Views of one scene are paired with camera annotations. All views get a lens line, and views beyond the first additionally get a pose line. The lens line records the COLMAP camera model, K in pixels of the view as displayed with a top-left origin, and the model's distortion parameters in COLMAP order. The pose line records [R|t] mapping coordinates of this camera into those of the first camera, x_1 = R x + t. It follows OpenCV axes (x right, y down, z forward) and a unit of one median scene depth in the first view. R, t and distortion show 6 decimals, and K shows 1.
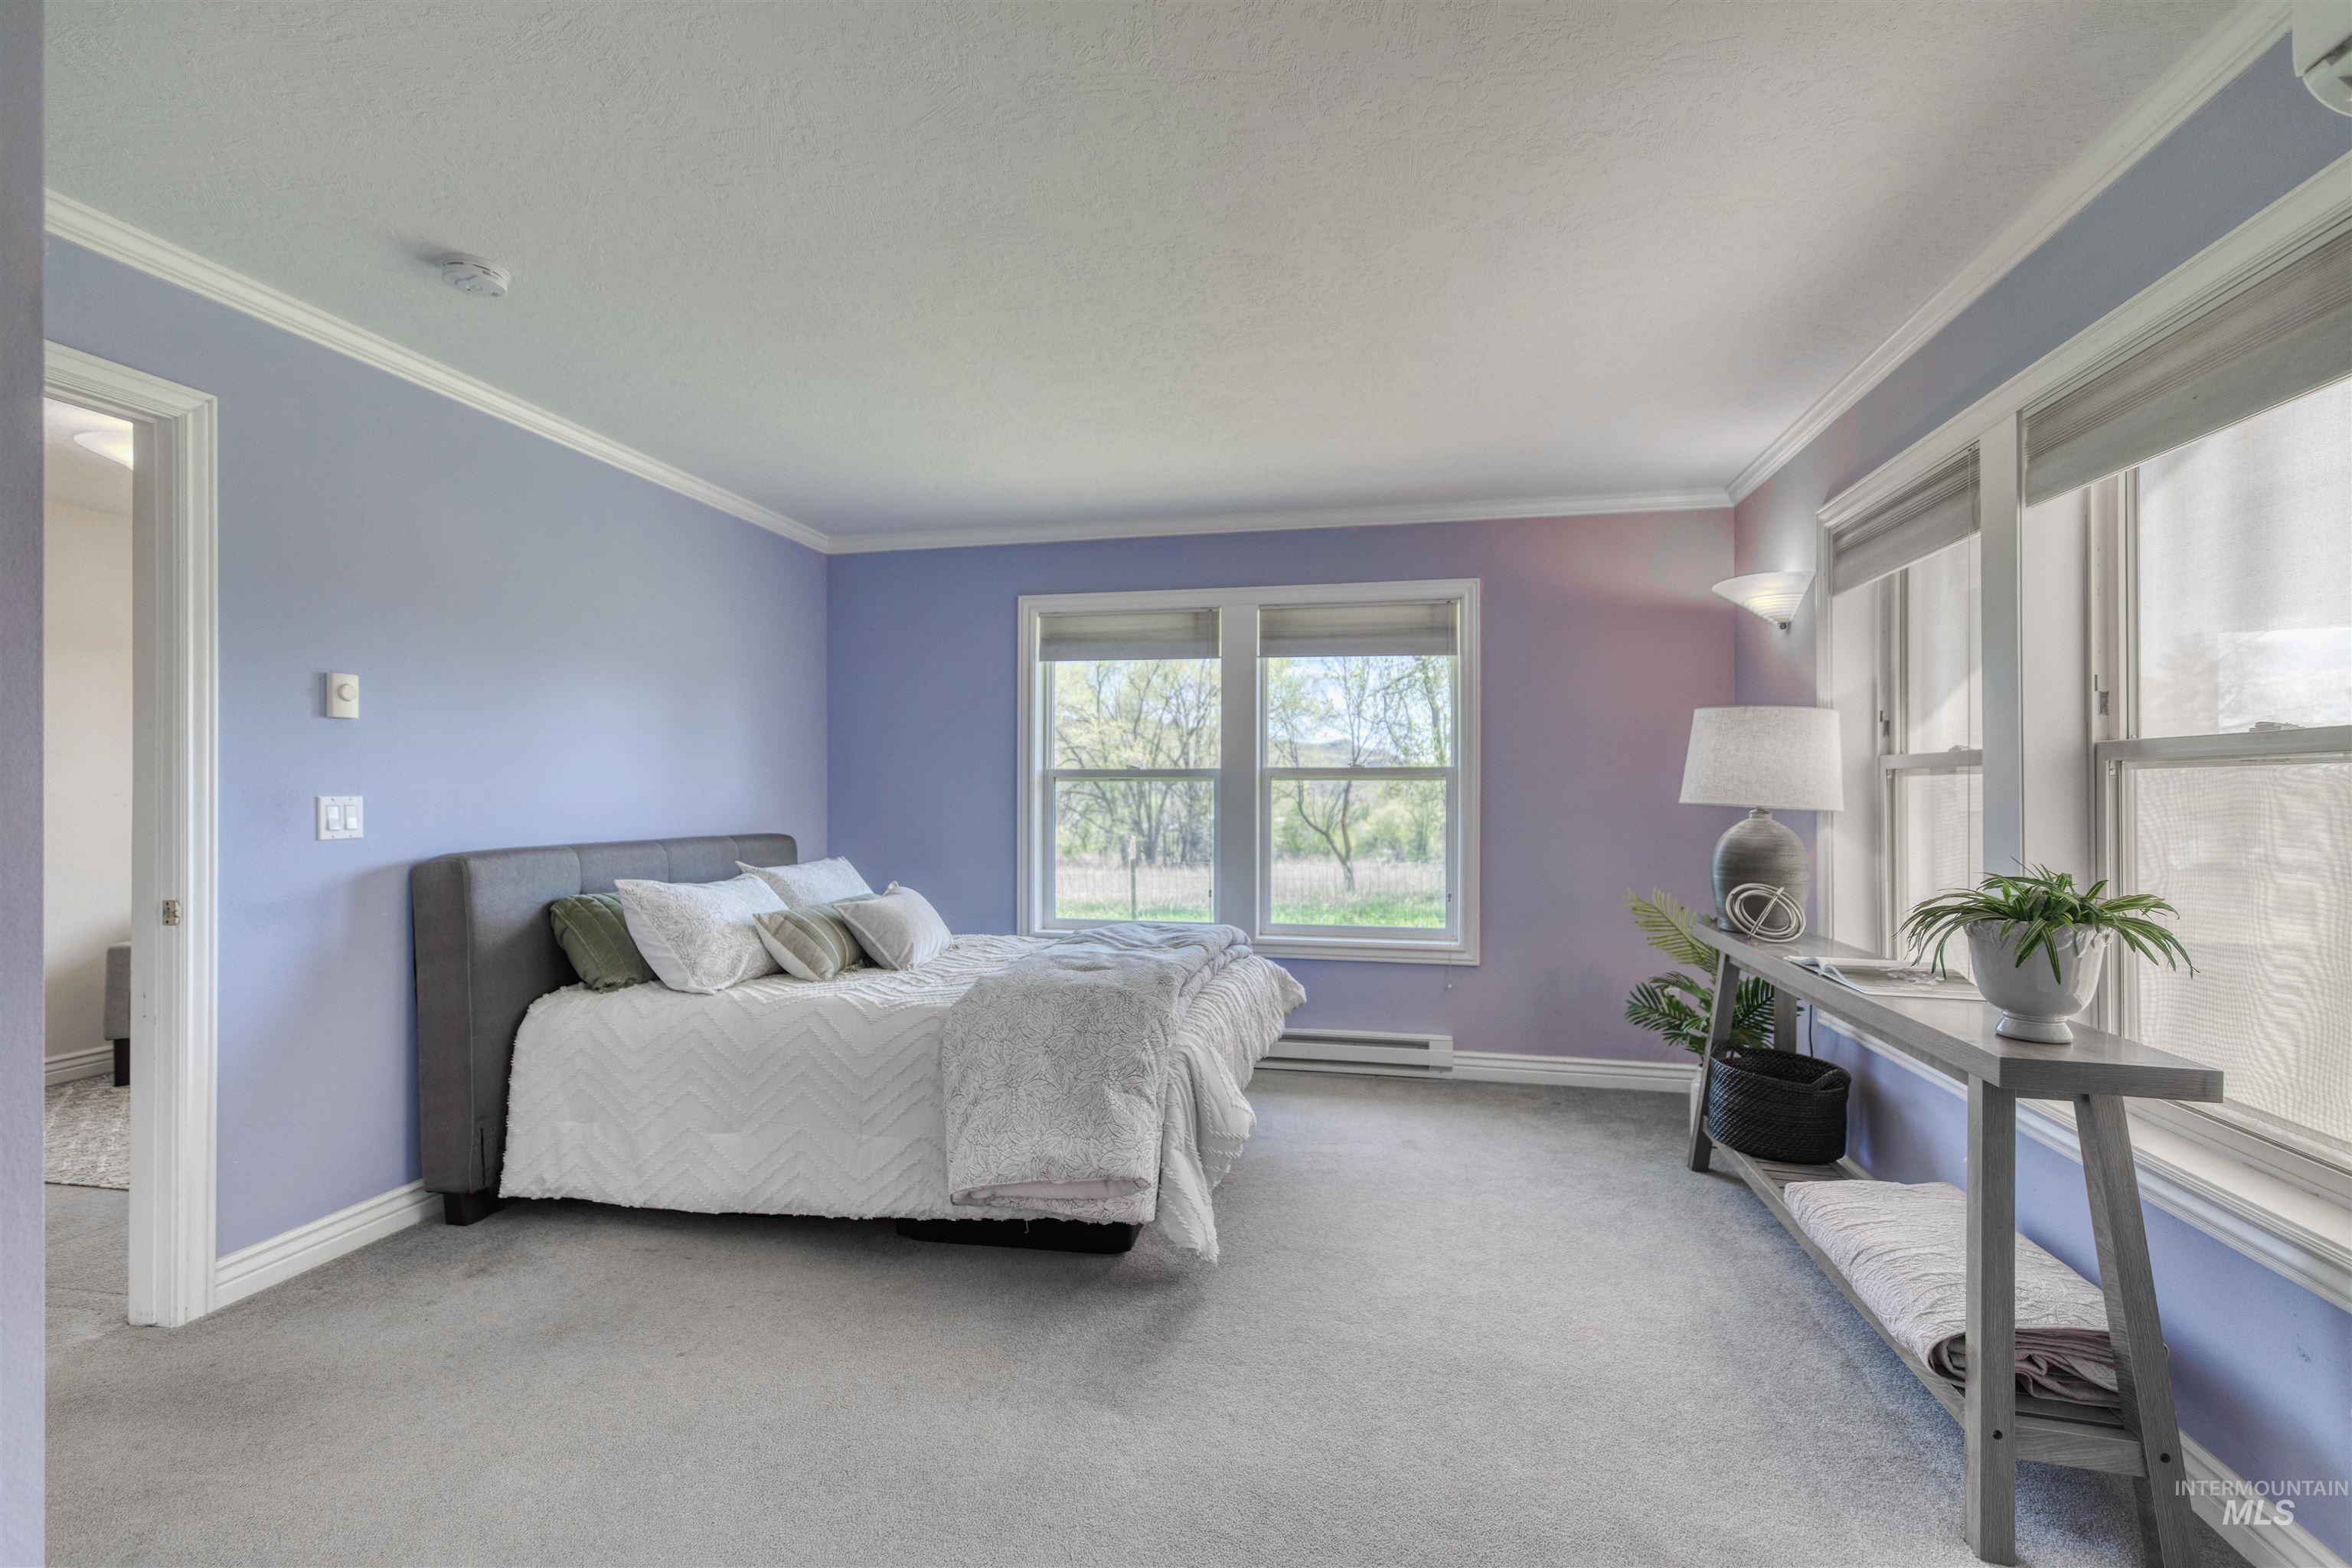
lens RADIAL K [[1061.6, 0, 1166.5], [0, 1061.6, 774.2], [0, 0, 1]] dist [0.007816, -0.002027]
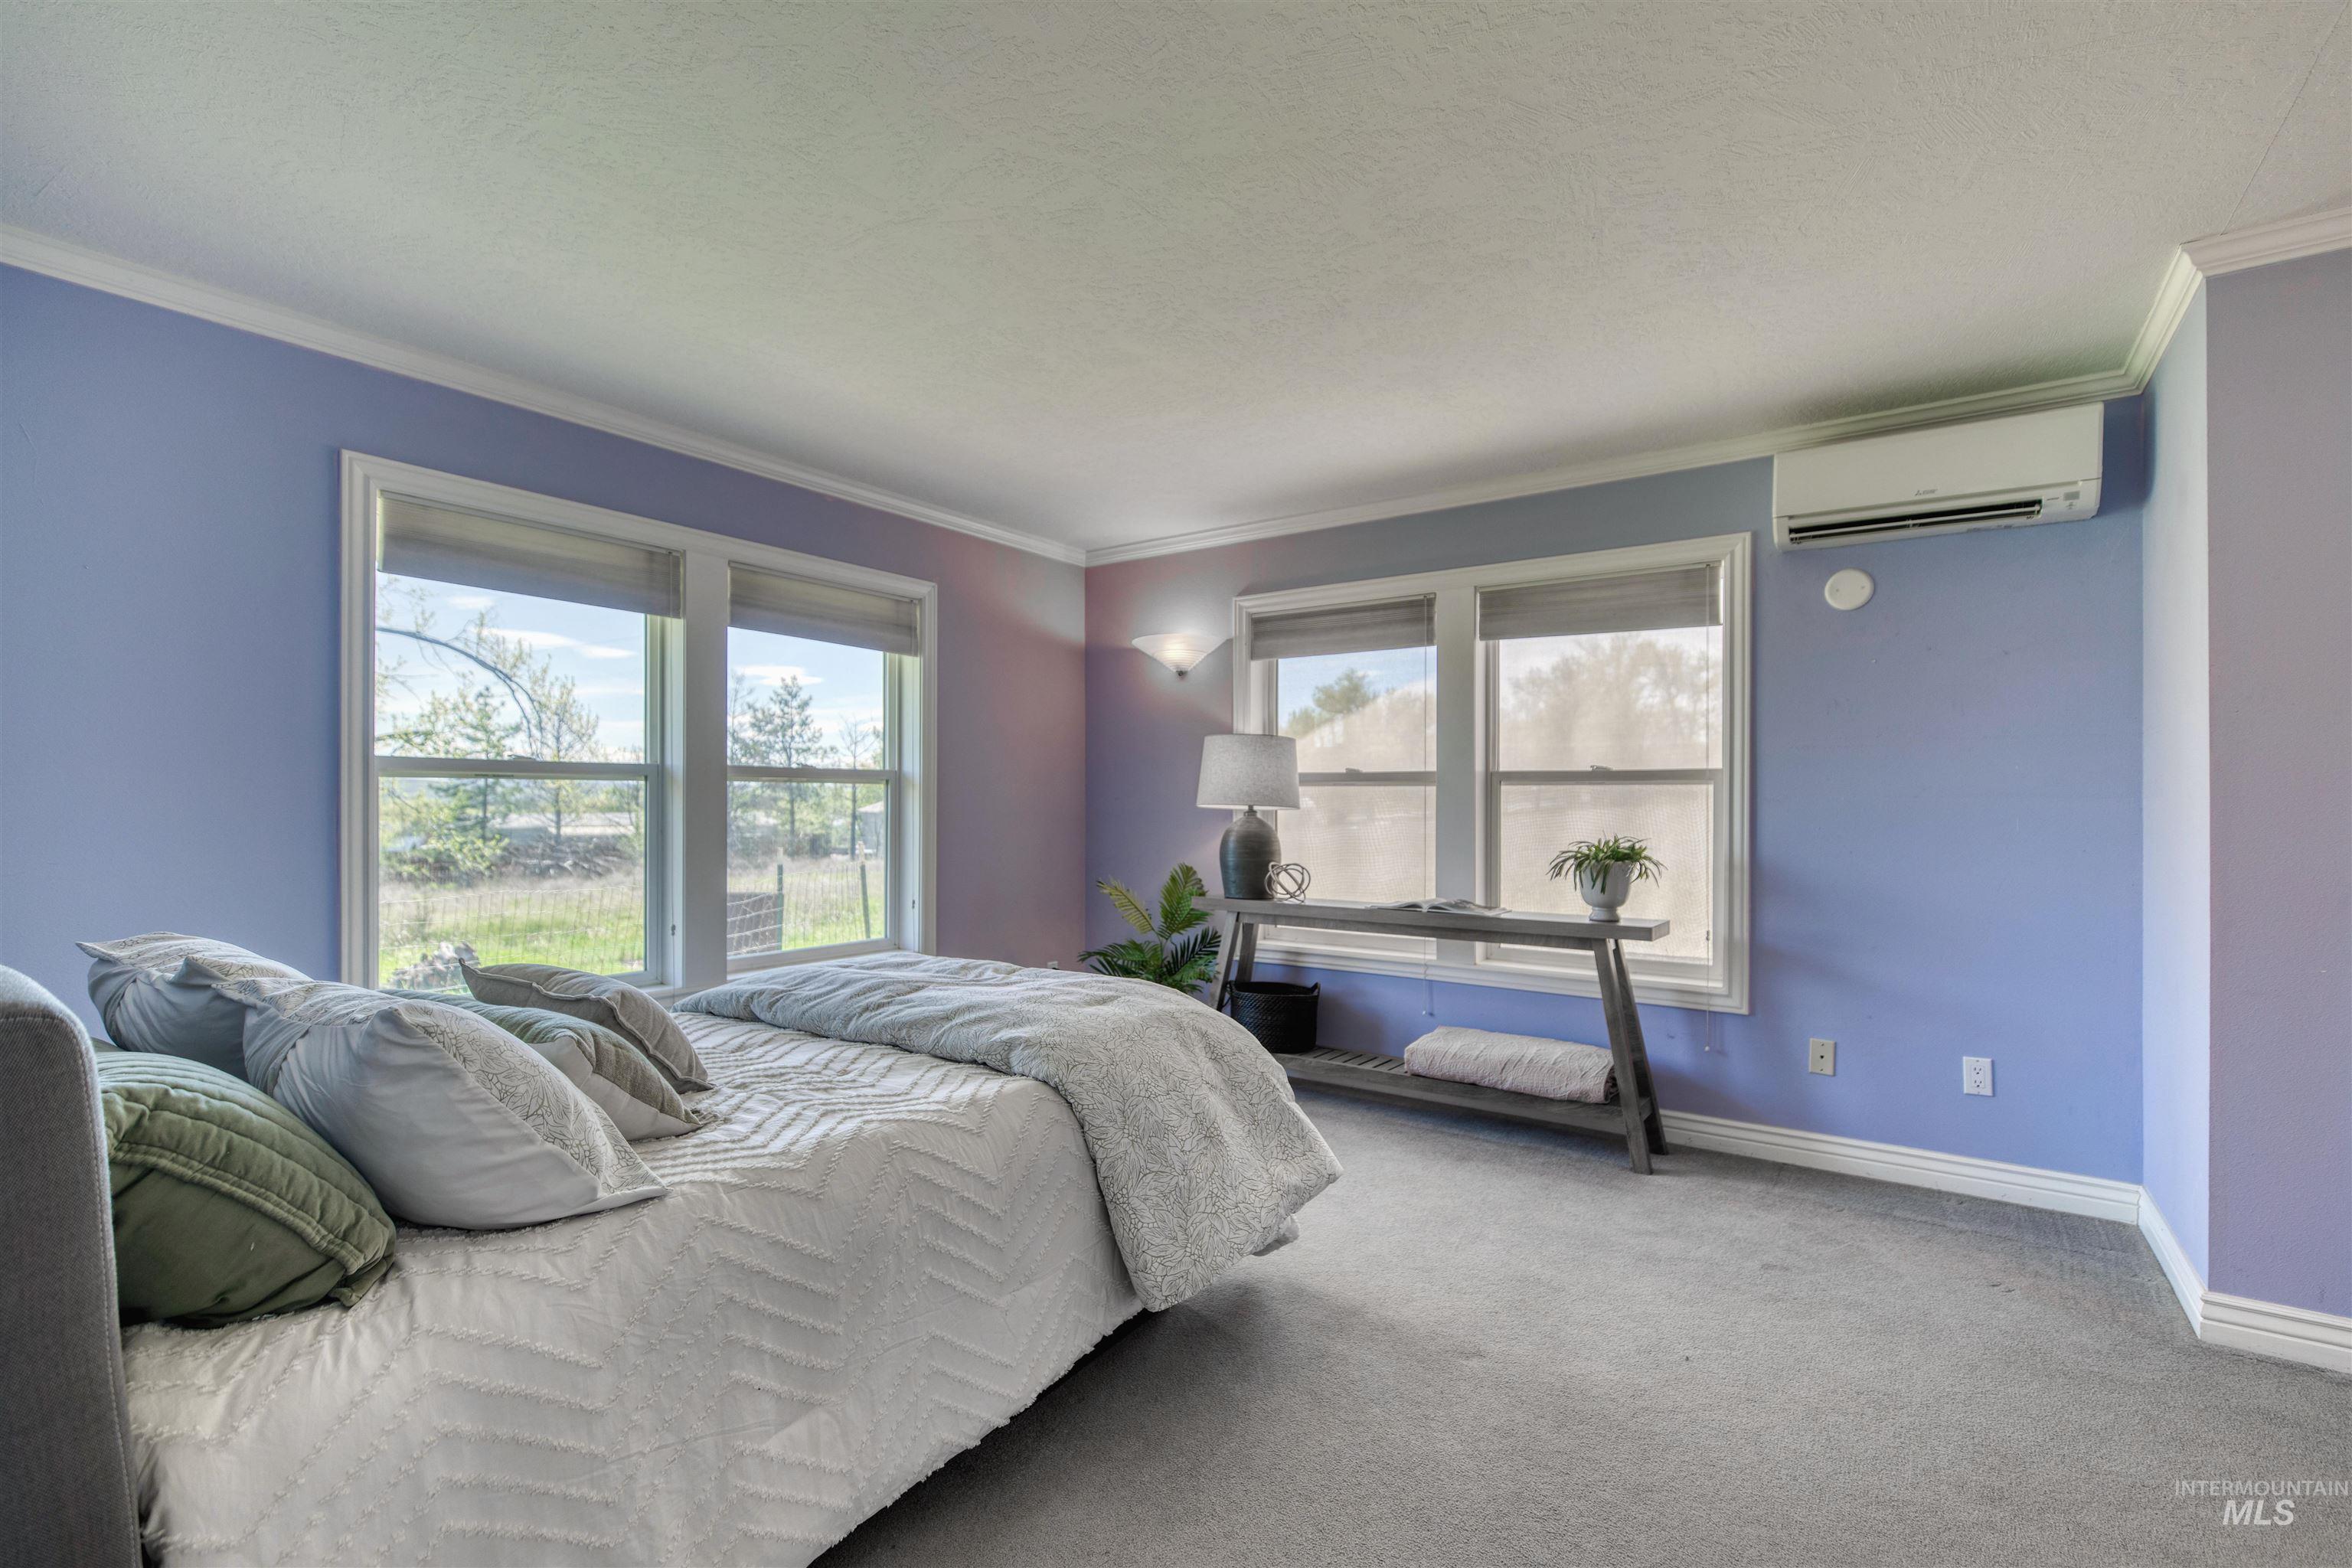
lens RADIAL K [[1061.6, 0, 1143.3], [0, 1061.6, 794.0], [0, 0, 1]] dist [0.007816, -0.002027]
pose [[0.392226, 0.004445, 0.919858, -0.552640], [-0.019528, 0.999803, 0.003496, 0.008473], [-0.919662, -0.019334, 0.392235, 0.412910]]
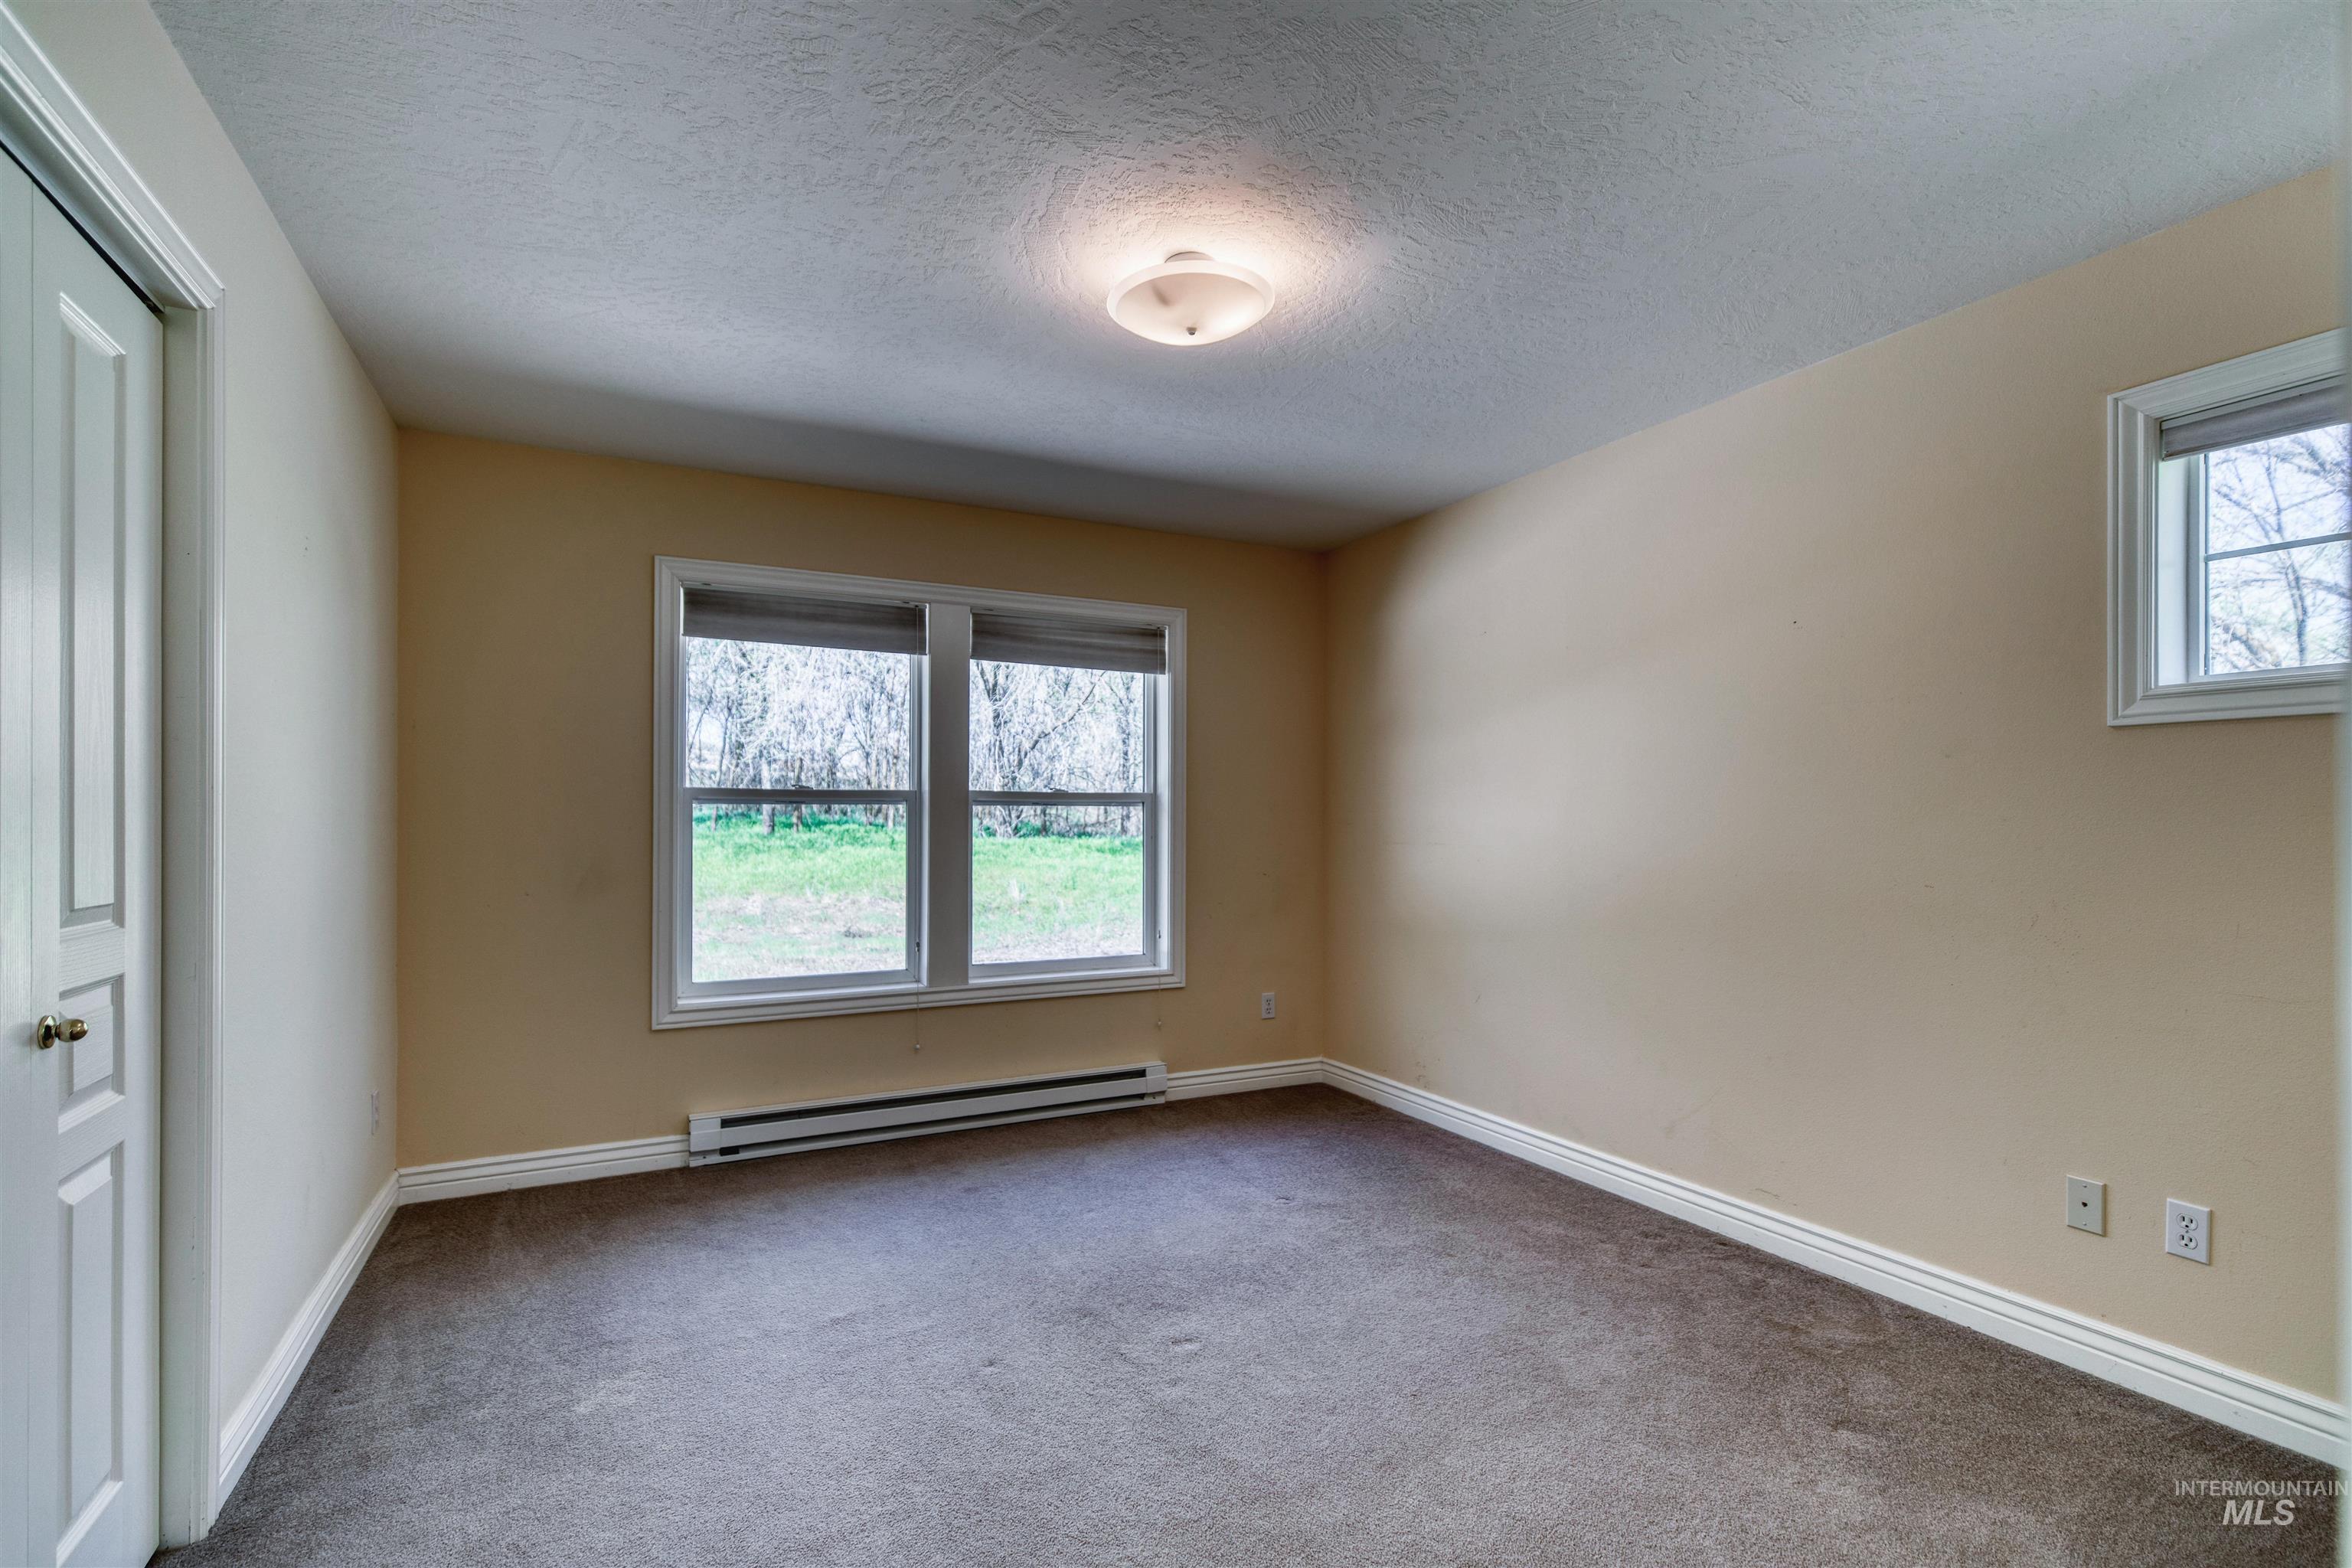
lens RADIAL K [[1061.6, 0, 1195.7], [0, 1061.6, 808.8], [0, 0, 1]] dist [0.007816, -0.002027]
pose [[0.763432, 0.002782, 0.645882, -0.349033], [-0.010224, 0.999917, 0.007778, 0.004083], [-0.645807, -0.012542, 0.763398, 0.228428]]
